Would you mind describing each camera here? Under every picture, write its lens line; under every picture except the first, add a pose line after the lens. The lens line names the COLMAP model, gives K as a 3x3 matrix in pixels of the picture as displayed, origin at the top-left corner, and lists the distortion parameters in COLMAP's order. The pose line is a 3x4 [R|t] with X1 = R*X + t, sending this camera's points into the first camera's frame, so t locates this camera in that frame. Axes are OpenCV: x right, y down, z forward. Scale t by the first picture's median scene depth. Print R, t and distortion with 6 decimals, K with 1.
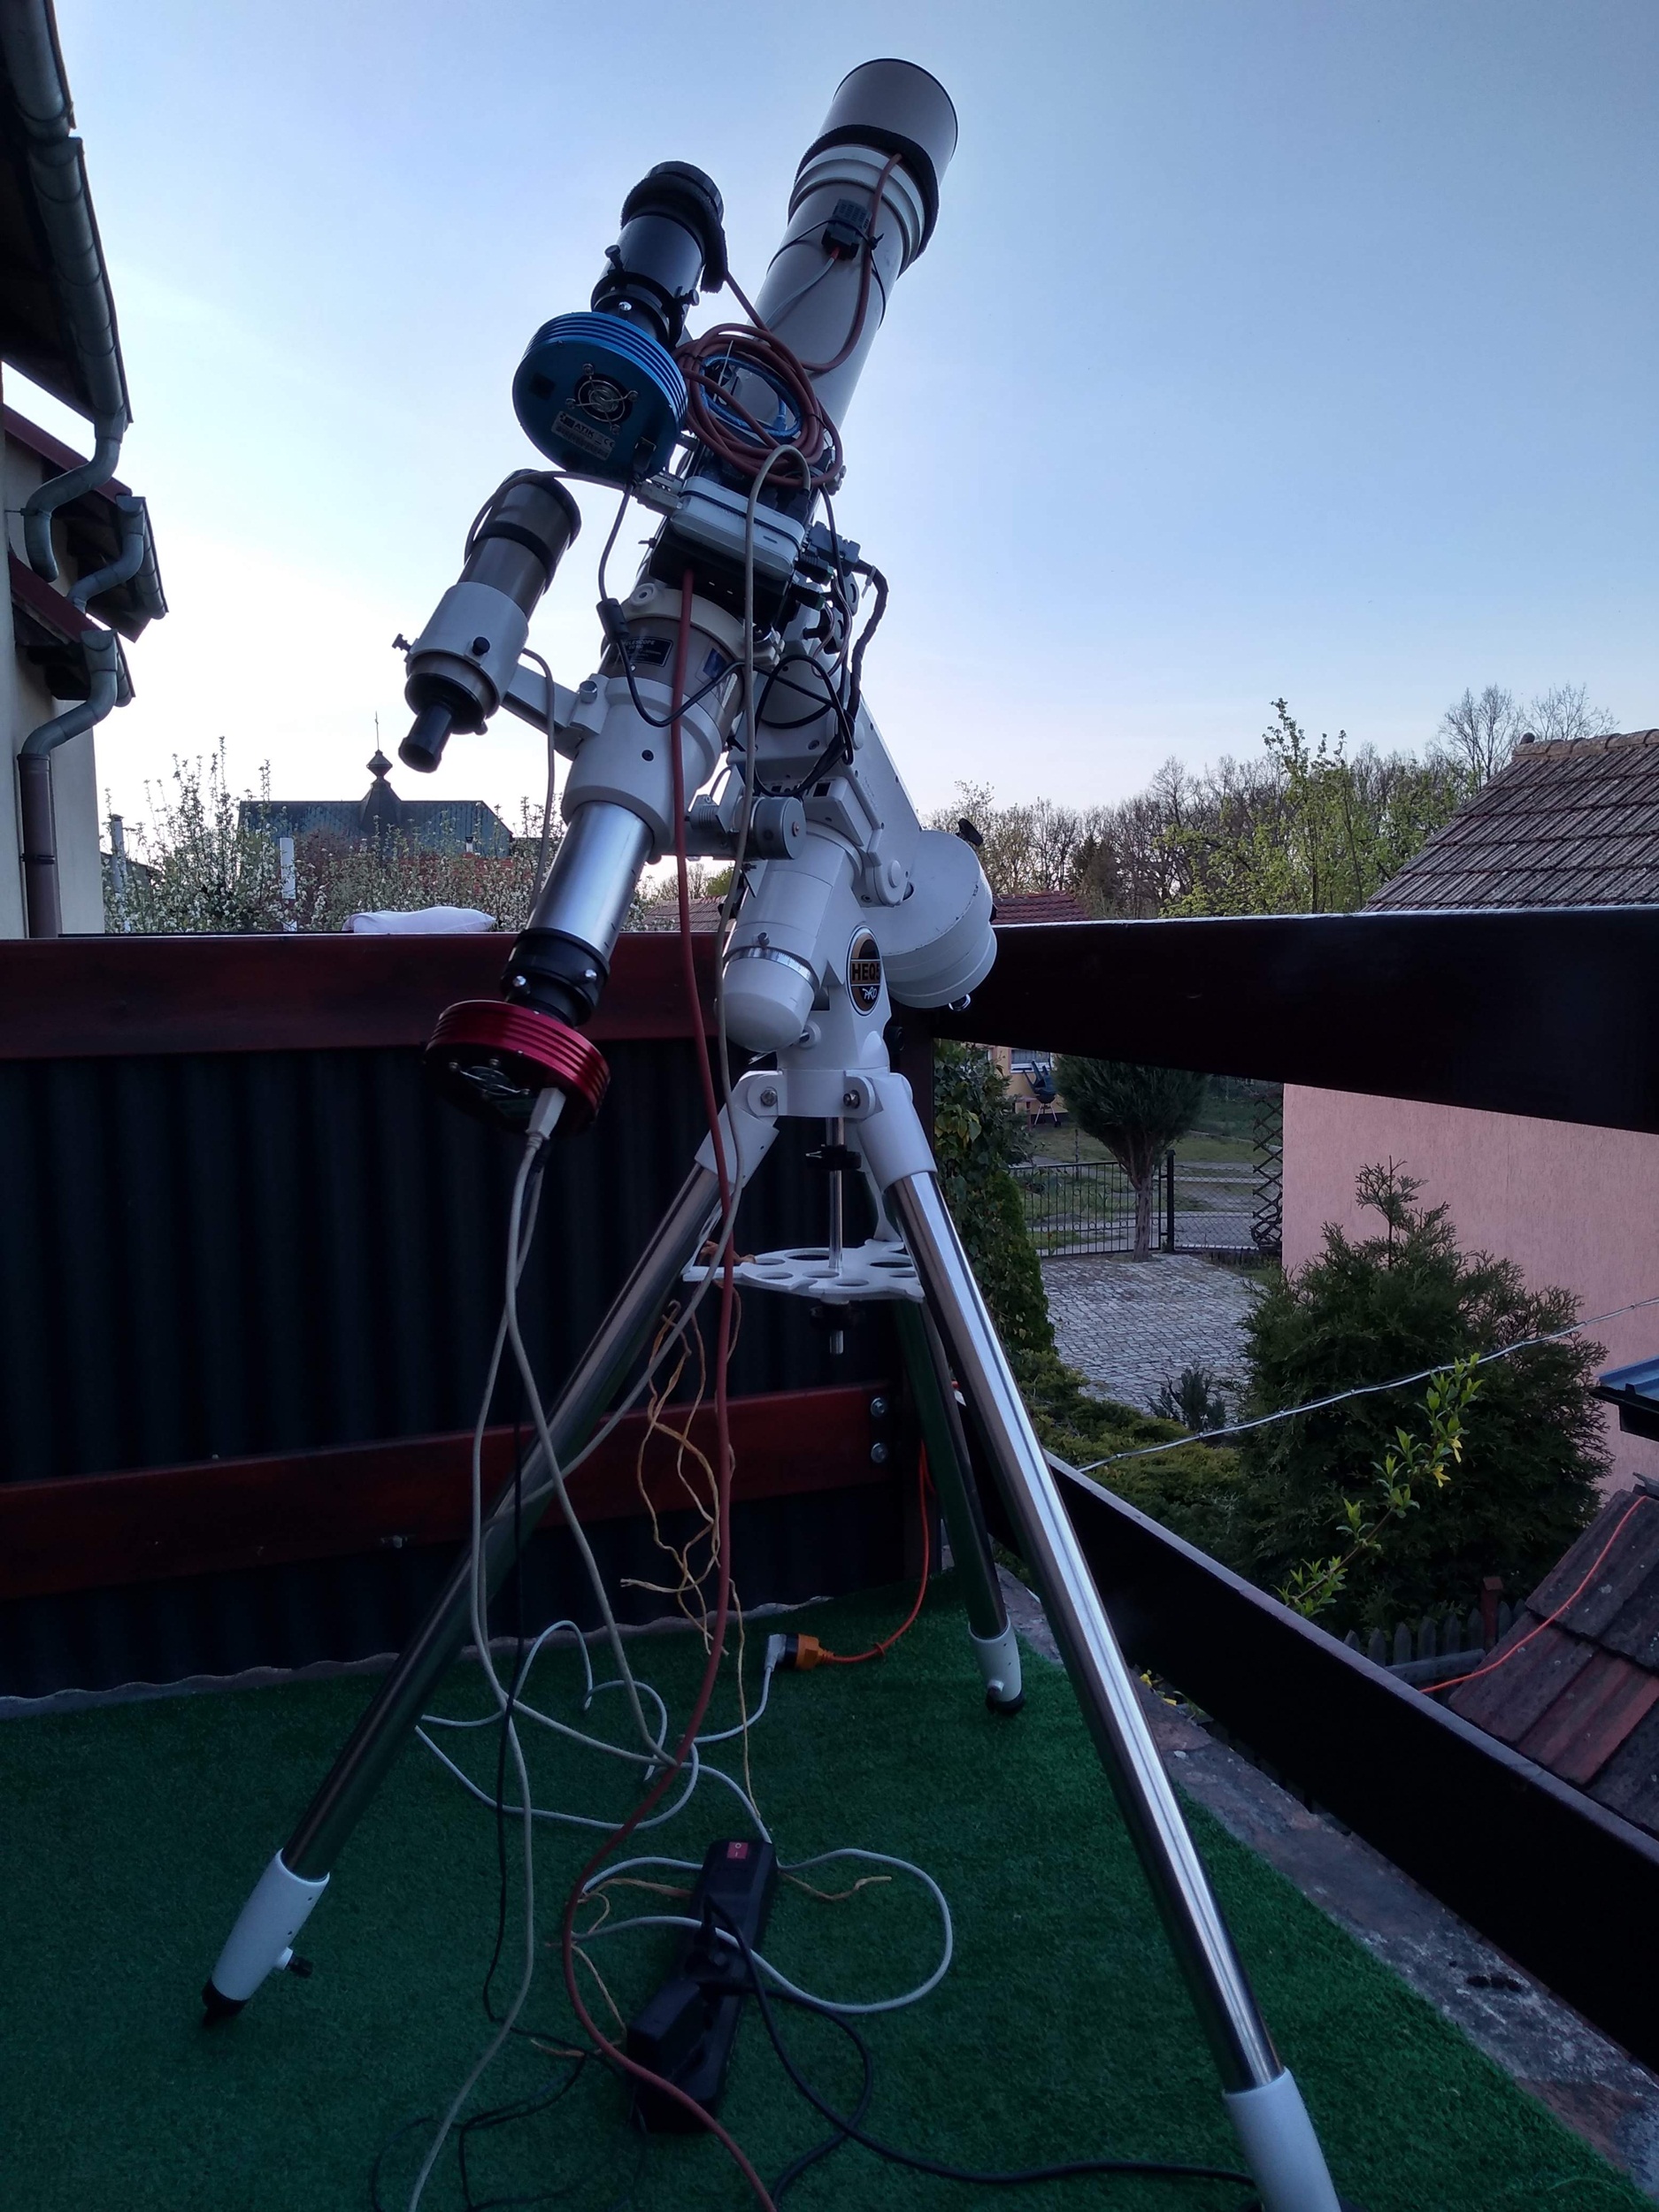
lens RADIAL K [[1757.2, 0, 829.5], [0, 1757.2, 1106.0], [0, 0, 1]] dist [0.122900, -0.232184]
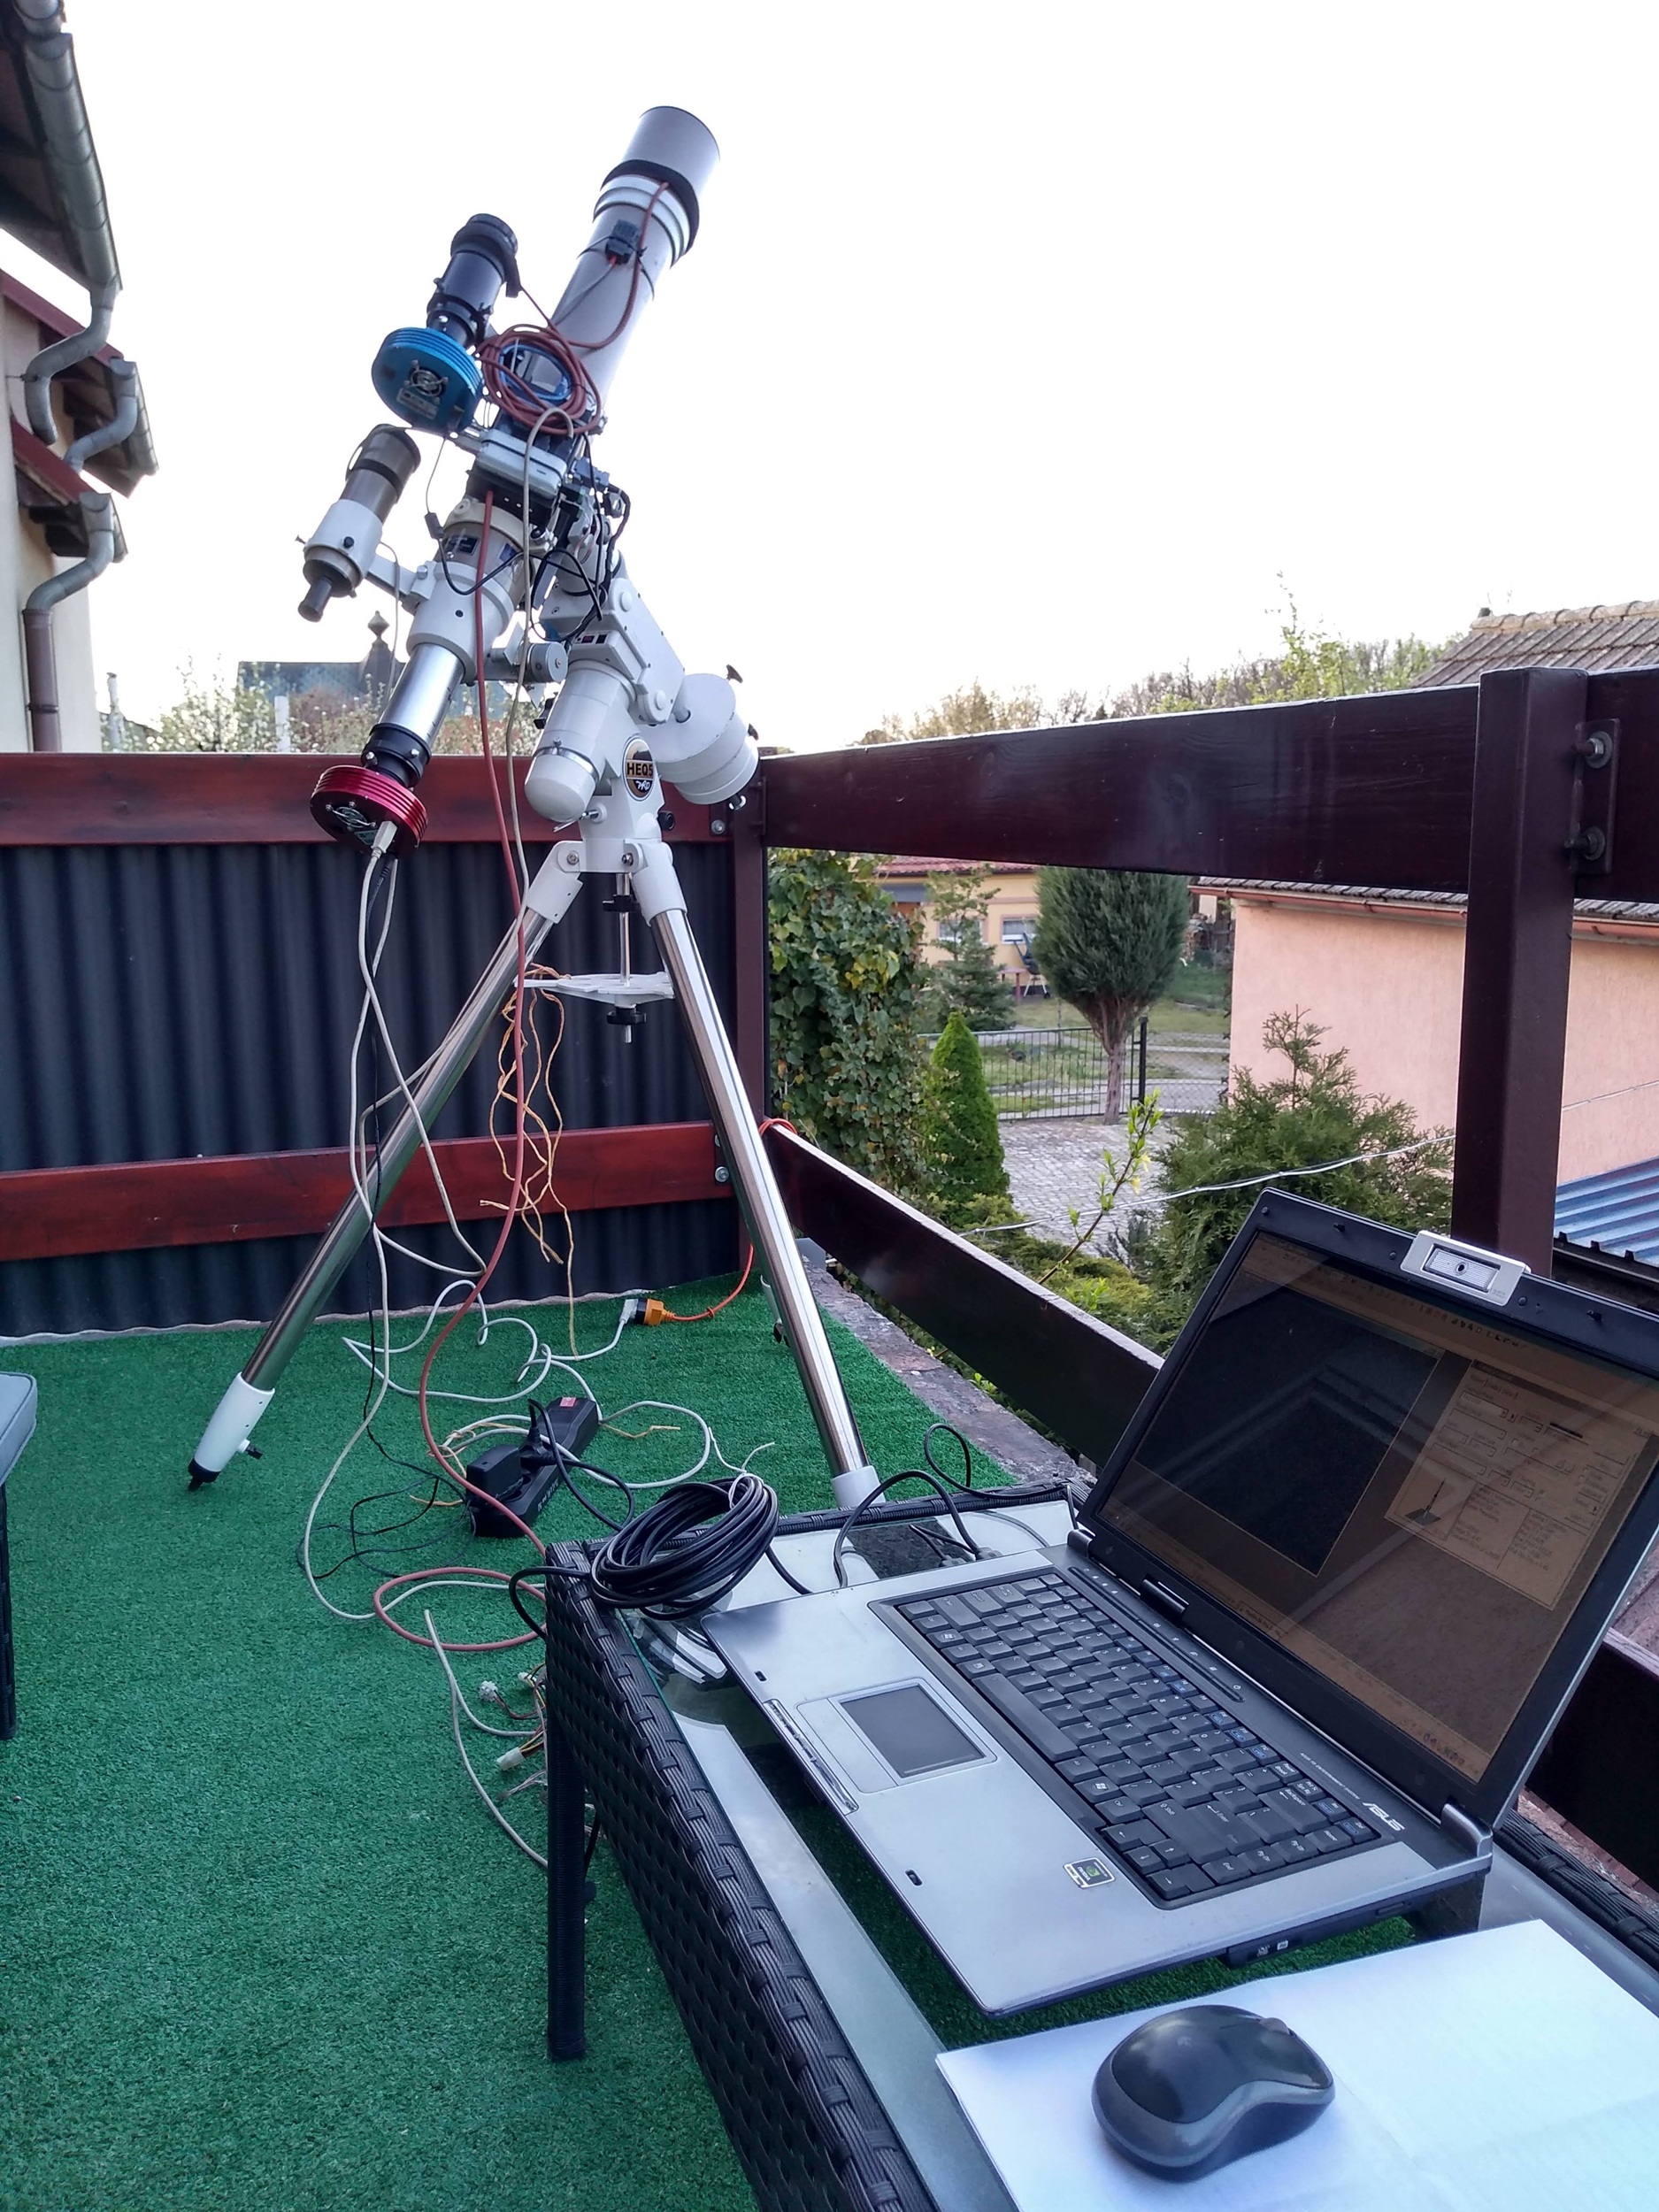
lens RADIAL K [[1791.8, 0, 829.5], [0, 1791.8, 1106.0], [0, 0, 1]] dist [0.102712, -0.166289]
pose [[0.999884, 0.013783, -0.006507, 0.132723], [-0.013318, 0.997683, 0.066721, 0.068137], [0.007411, -0.066626, 0.997750, -0.340101]]
